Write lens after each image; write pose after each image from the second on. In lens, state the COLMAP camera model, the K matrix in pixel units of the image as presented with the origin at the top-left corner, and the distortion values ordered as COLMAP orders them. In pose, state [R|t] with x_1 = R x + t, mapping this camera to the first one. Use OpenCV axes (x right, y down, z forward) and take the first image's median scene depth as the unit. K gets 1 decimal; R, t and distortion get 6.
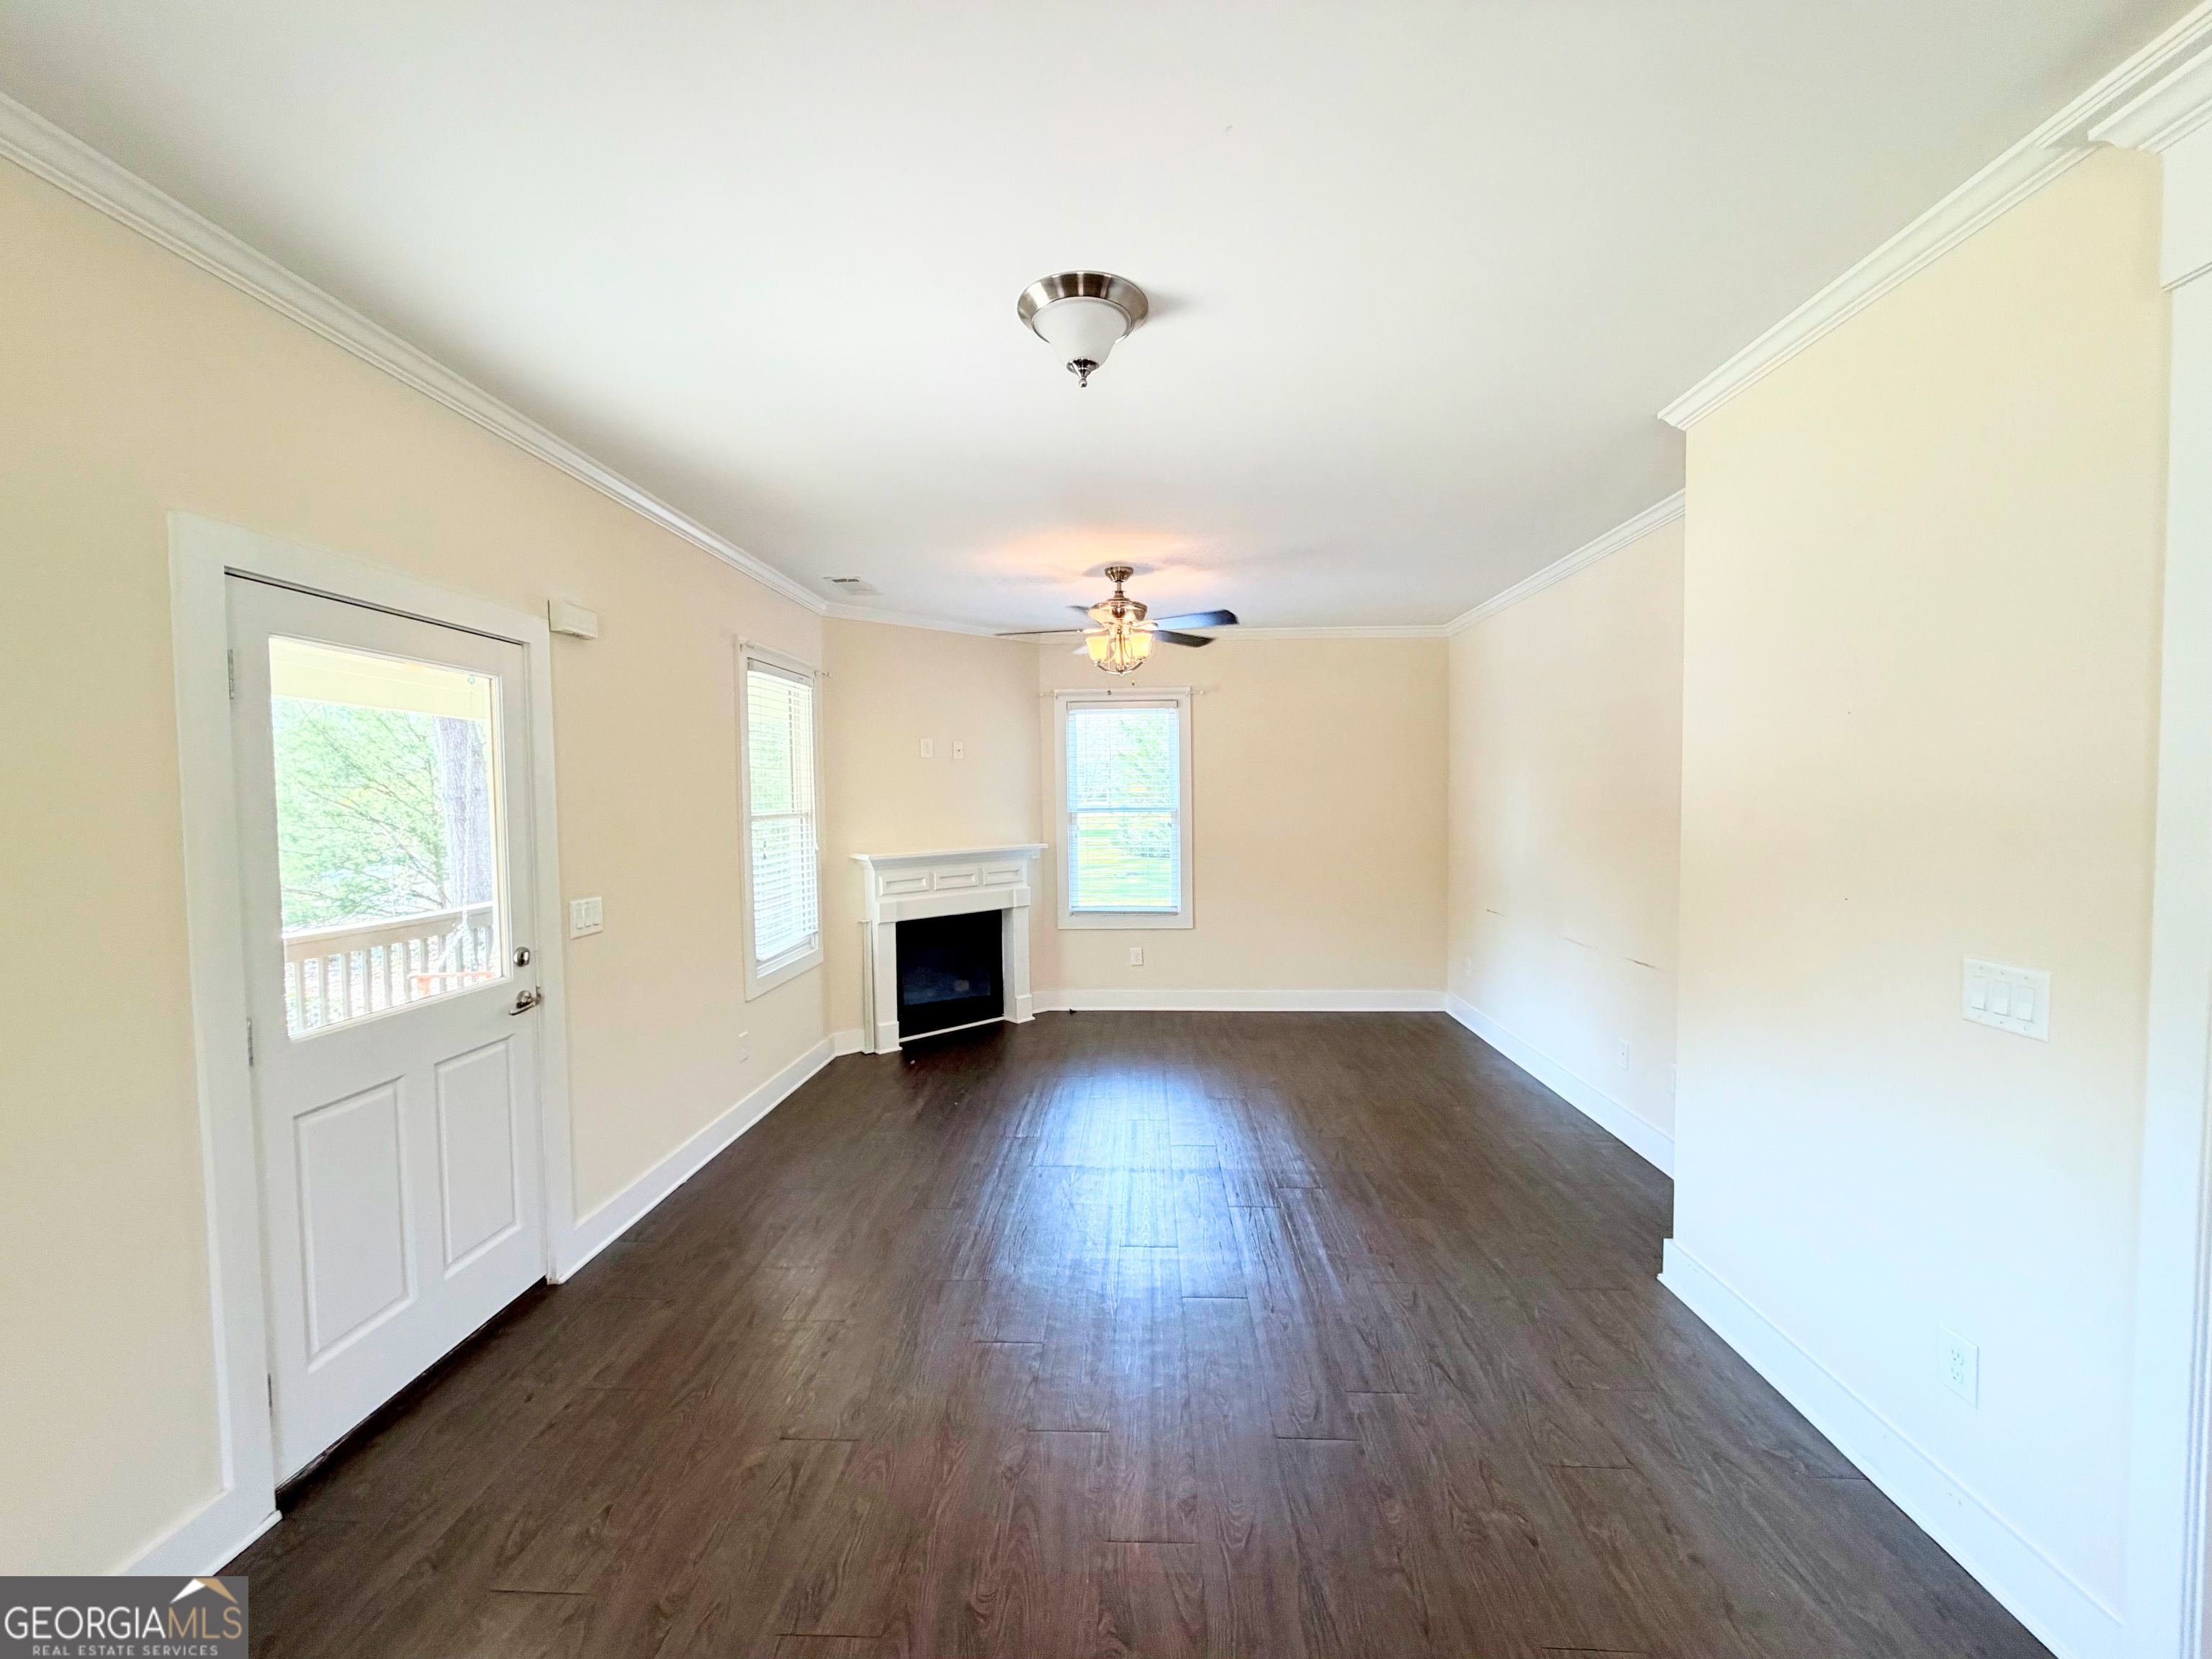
lens RADIAL K [[892.6, 0, 1107.2], [0, 892.6, 832.1], [0, 0, 1]] dist [0.012669, 0.000445]
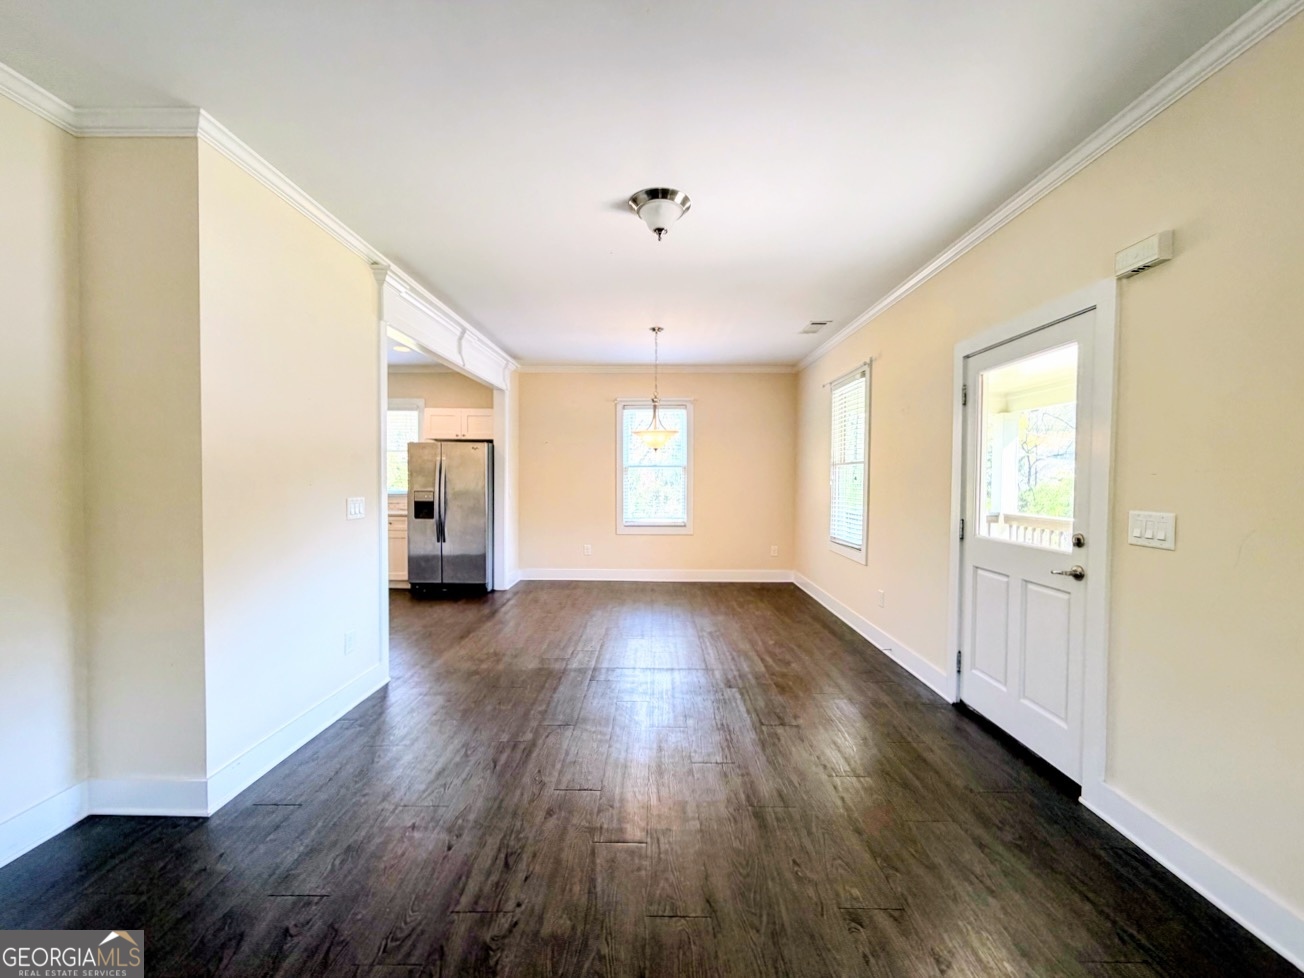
lens RADIAL K [[526.2, 0, 651.4], [0, 526.2, 488.1], [0, 0, 1]] dist [0.012669, 0.000445]
pose [[-0.999195, 0.011153, -0.038531, 0.032324], [0.008740, 0.998024, 0.062220, 0.002168], [0.039149, 0.061833, -0.997318, 1.789615]]
